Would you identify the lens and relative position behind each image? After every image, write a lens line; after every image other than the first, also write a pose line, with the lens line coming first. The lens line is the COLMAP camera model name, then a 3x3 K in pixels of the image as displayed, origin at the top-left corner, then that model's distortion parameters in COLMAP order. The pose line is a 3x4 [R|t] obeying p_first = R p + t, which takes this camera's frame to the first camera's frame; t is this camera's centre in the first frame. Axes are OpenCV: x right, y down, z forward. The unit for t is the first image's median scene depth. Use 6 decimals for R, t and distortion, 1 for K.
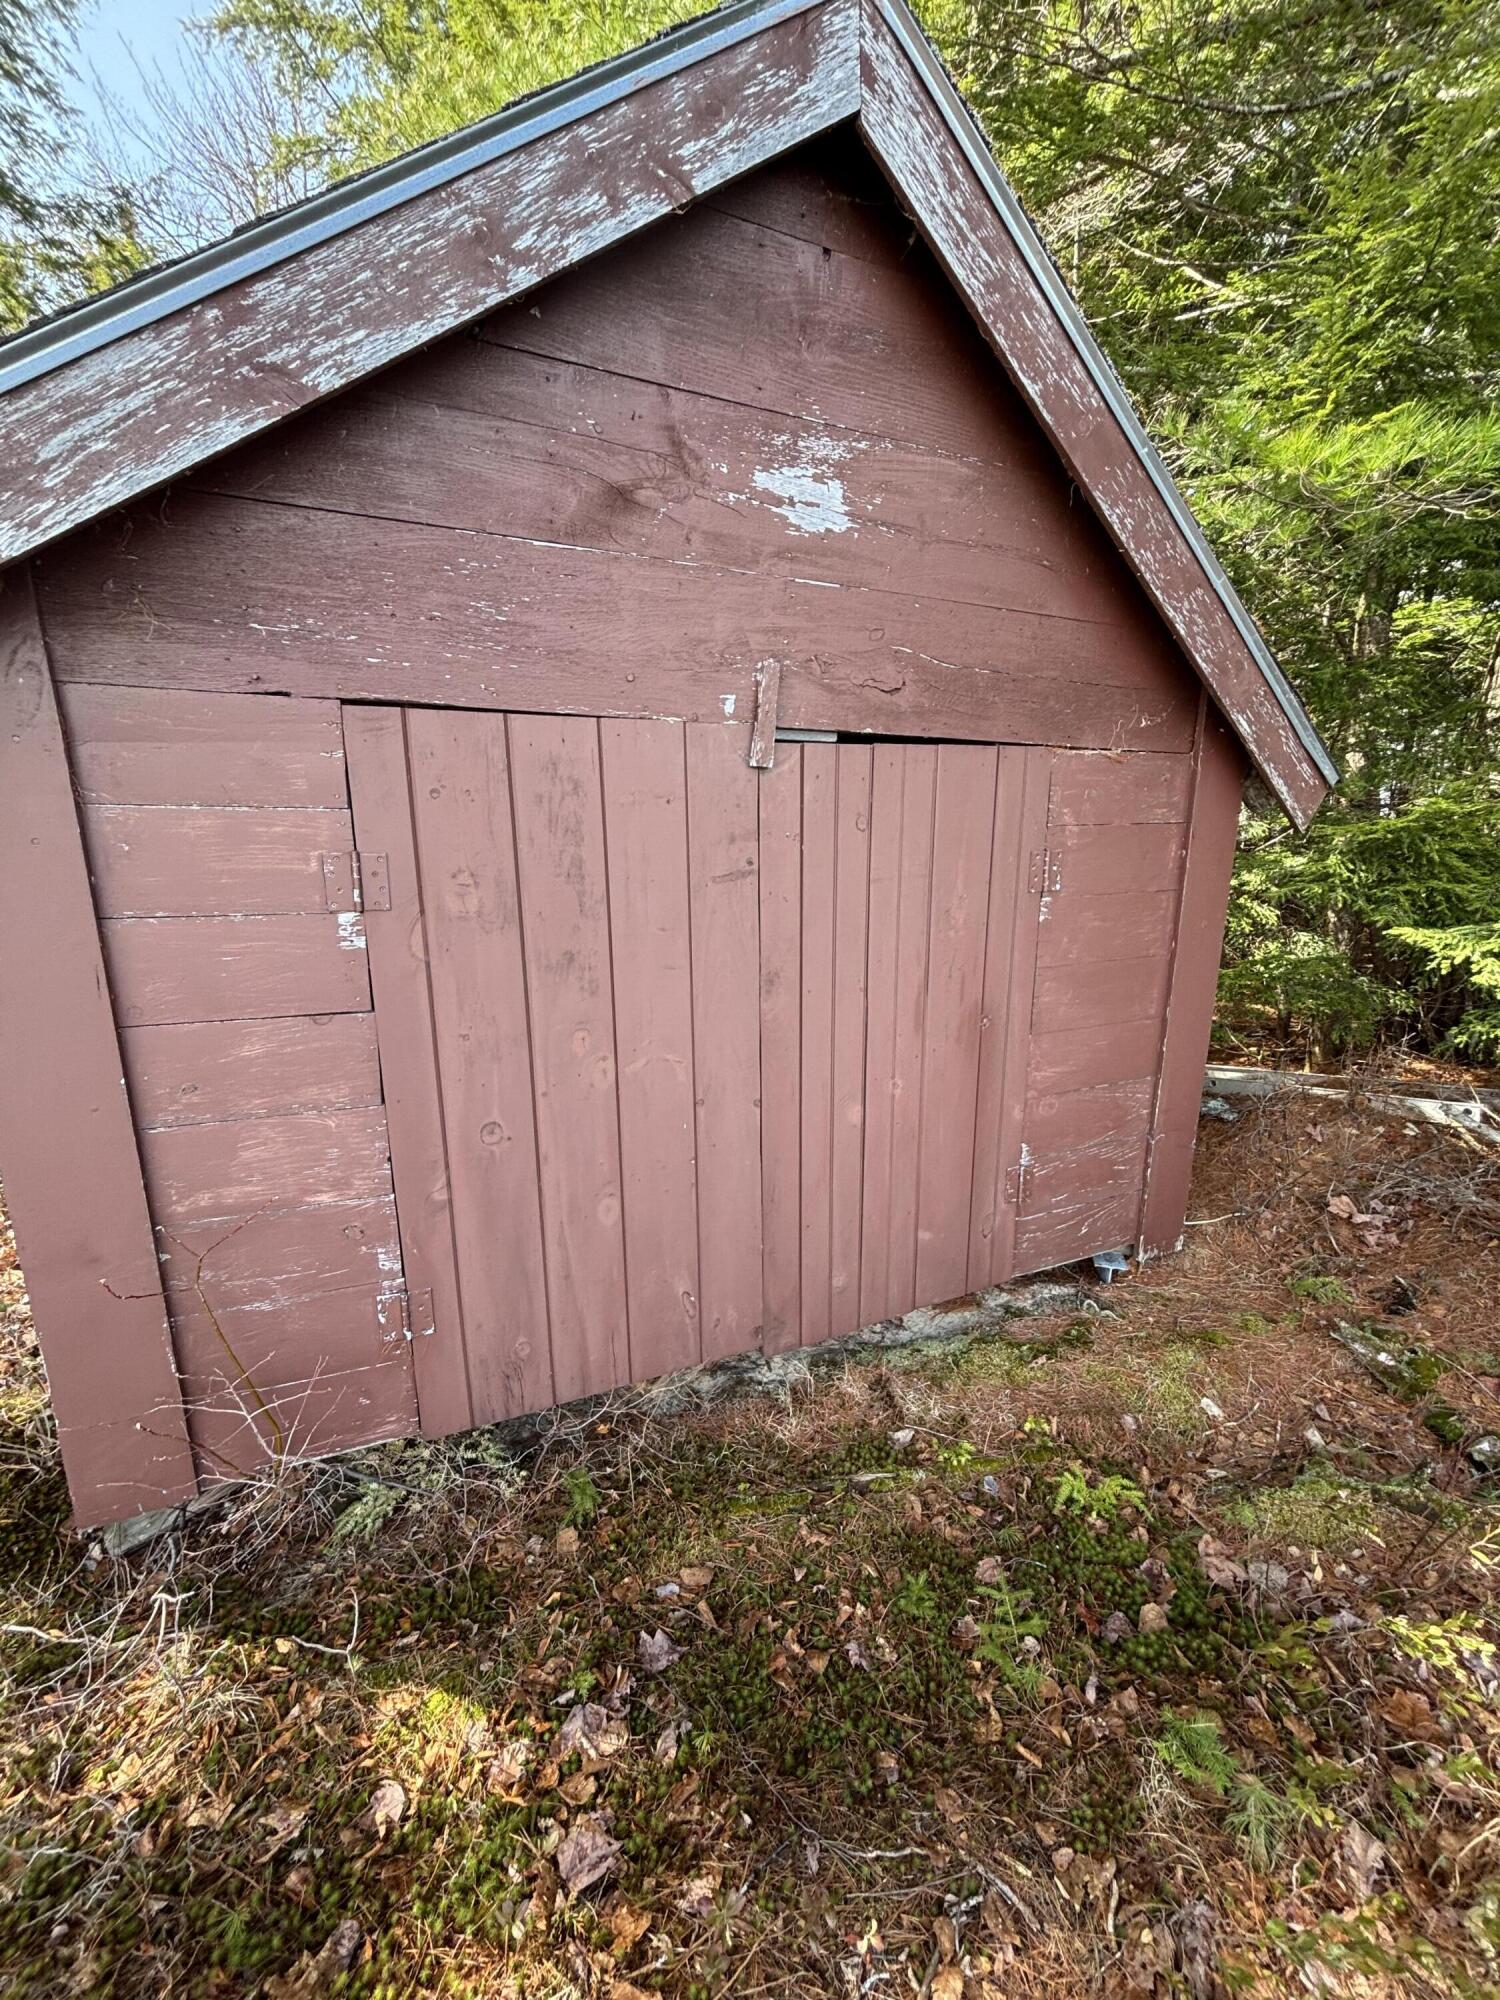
lens RADIAL K [[803.7, 0, 759.0], [0, 803.7, 1000.8], [0, 0, 1]] dist [0.001866, -0.000135]
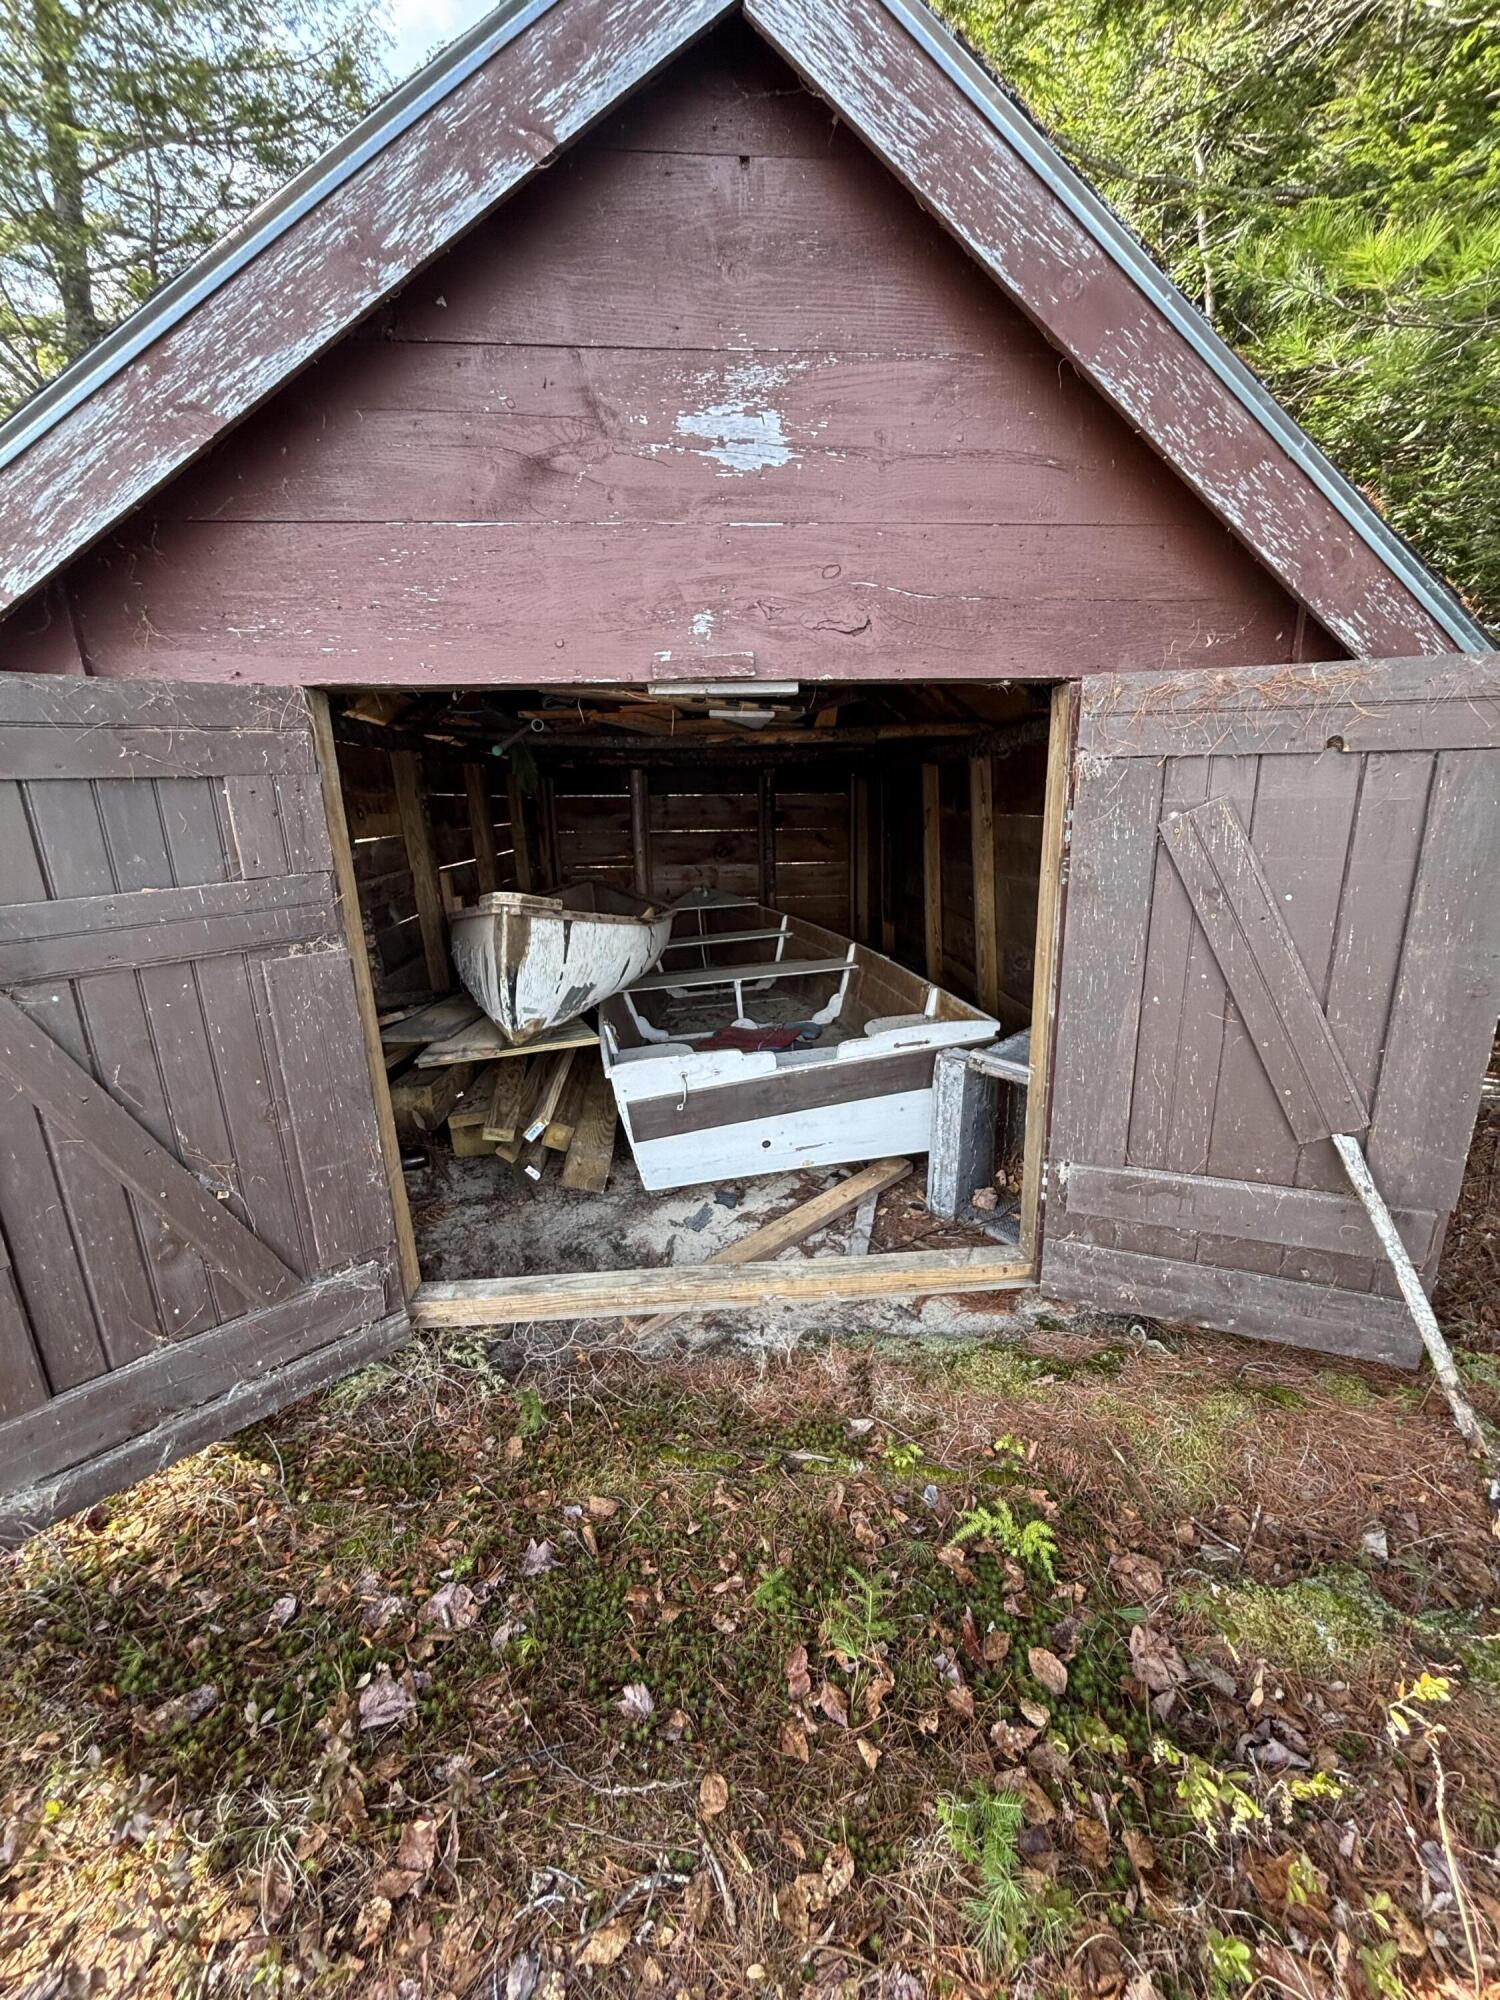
lens RADIAL K [[803.7, 0, 754.9], [0, 803.7, 1003.2], [0, 0, 1]] dist [0.001866, -0.000135]
pose [[0.945604, 0.049184, -0.321581, 0.463203], [-0.037475, 0.998393, 0.042505, 0.006930], [0.323155, -0.028141, 0.945928, 0.094589]]
